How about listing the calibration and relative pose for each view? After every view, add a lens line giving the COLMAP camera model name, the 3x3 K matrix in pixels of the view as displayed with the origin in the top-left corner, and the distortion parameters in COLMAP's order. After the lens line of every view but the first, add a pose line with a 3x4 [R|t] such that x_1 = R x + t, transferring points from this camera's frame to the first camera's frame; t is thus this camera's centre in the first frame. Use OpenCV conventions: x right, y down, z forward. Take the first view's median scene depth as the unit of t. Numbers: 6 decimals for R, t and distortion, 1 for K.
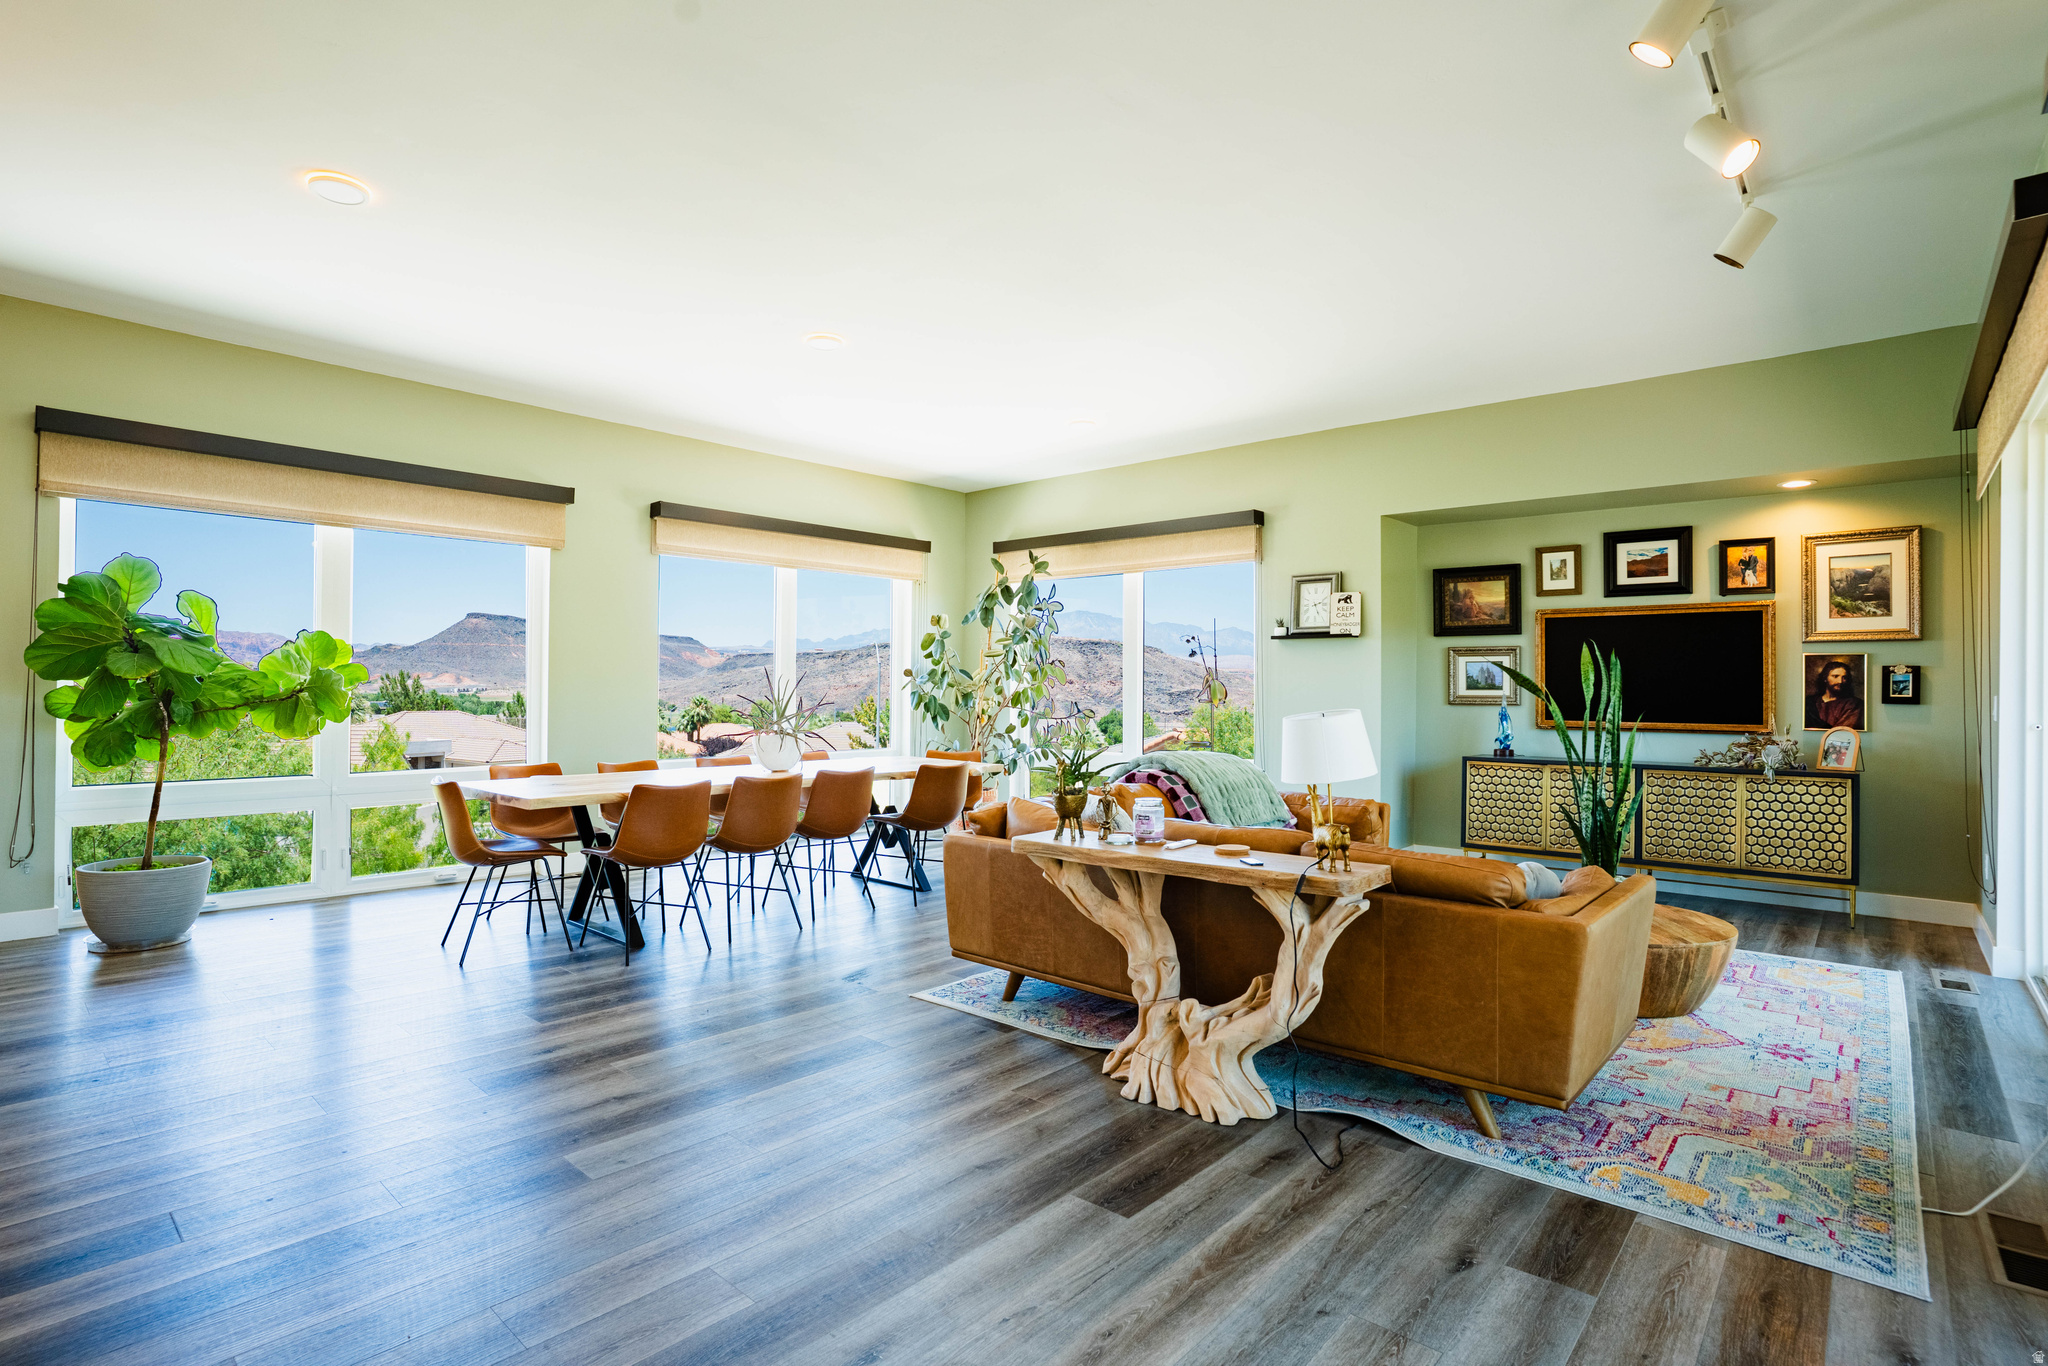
lens RADIAL K [[1006.8, 0, 1018.6], [0, 1006.8, 684.2], [0, 0, 1]] dist [-0.023346, 0.004876]
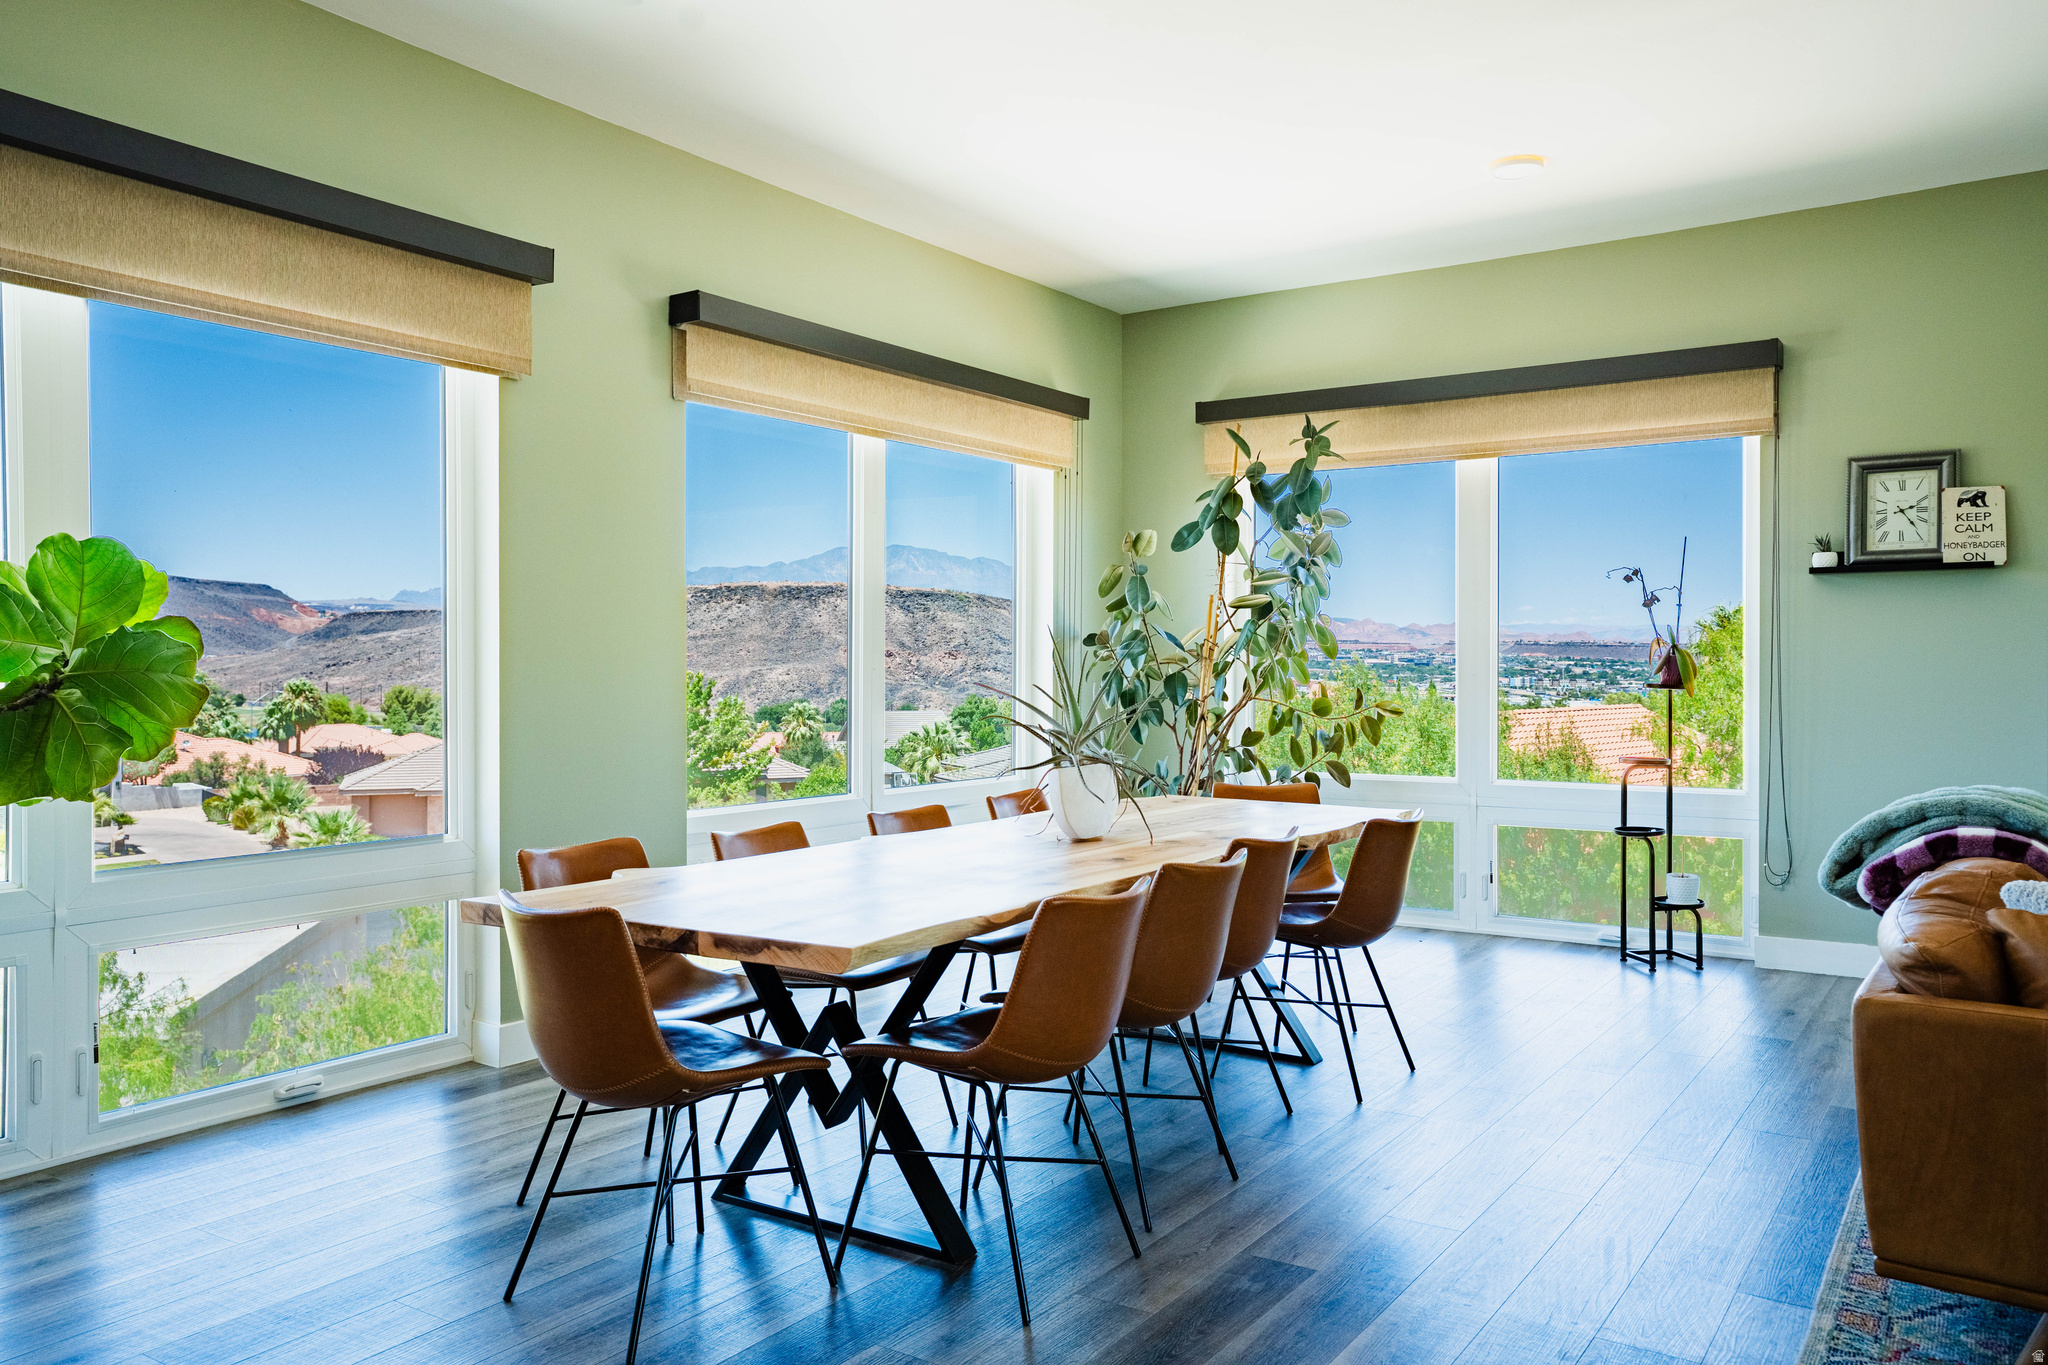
lens RADIAL K [[1524.0, 0, 1038.1], [0, 1524.0, 687.6], [0, 0, 1]] dist [0.047662, 0.014345]
pose [[0.989588, -0.009154, 0.143636, -0.314946], [0.006286, 0.999772, 0.020408, -0.002156], [-0.143790, -0.019293, 0.989420, 0.238254]]
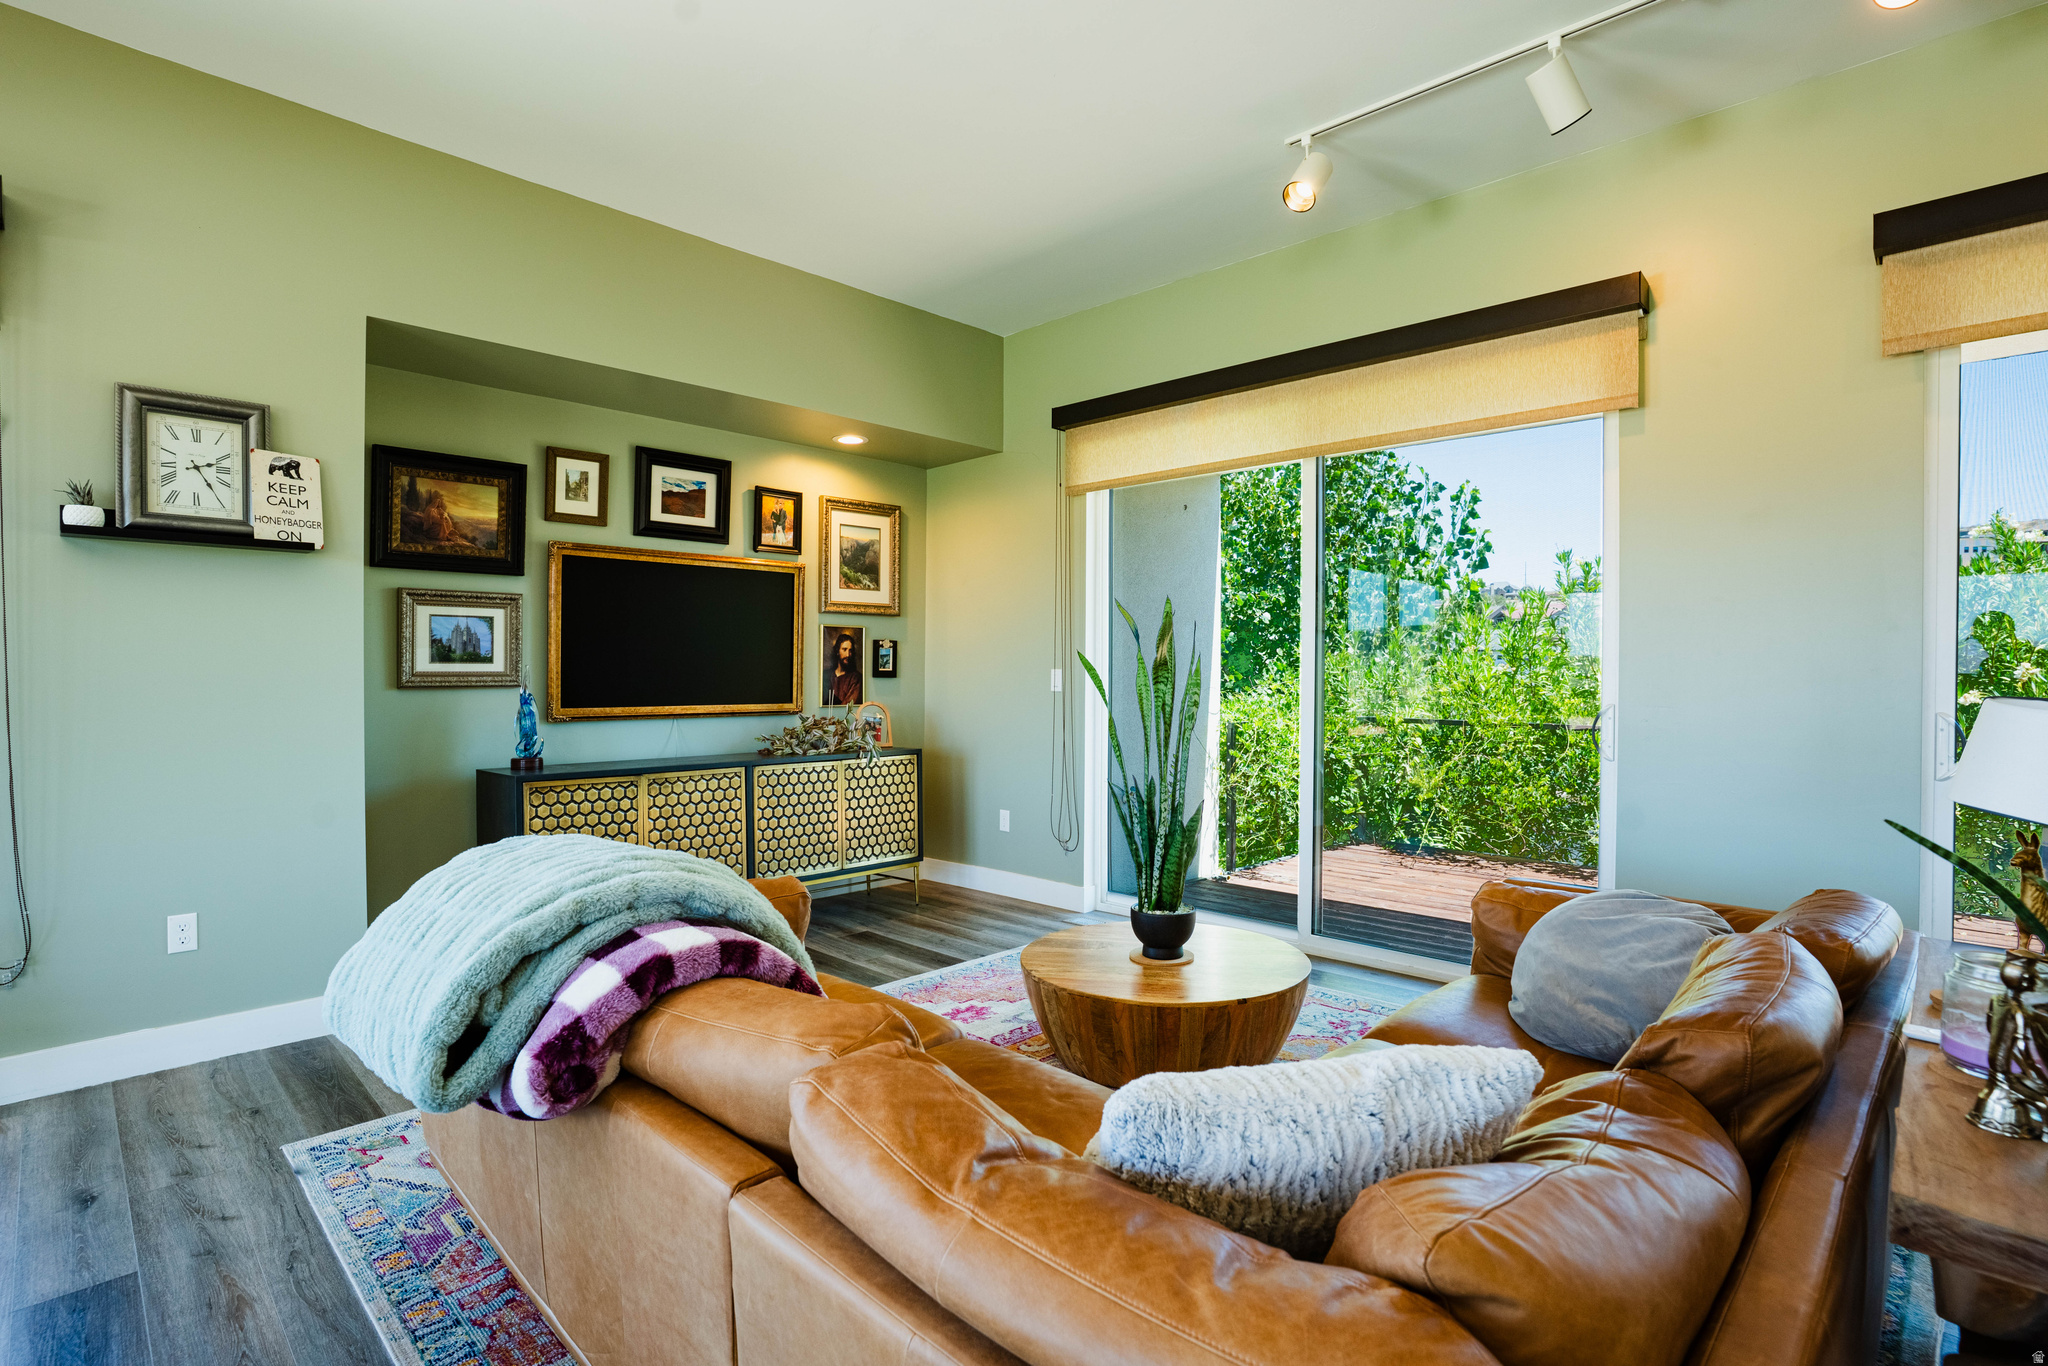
lens RADIAL K [[1006.8, 0, 1012.0], [0, 1006.8, 670.4], [0, 0, 1]] dist [-0.023346, 0.004876]
pose [[0.070958, -0.007907, 0.997448, -0.115325], [-0.009954, 0.999913, 0.008634, 0.001998], [-0.997430, -0.010541, 0.070873, 0.653881]]
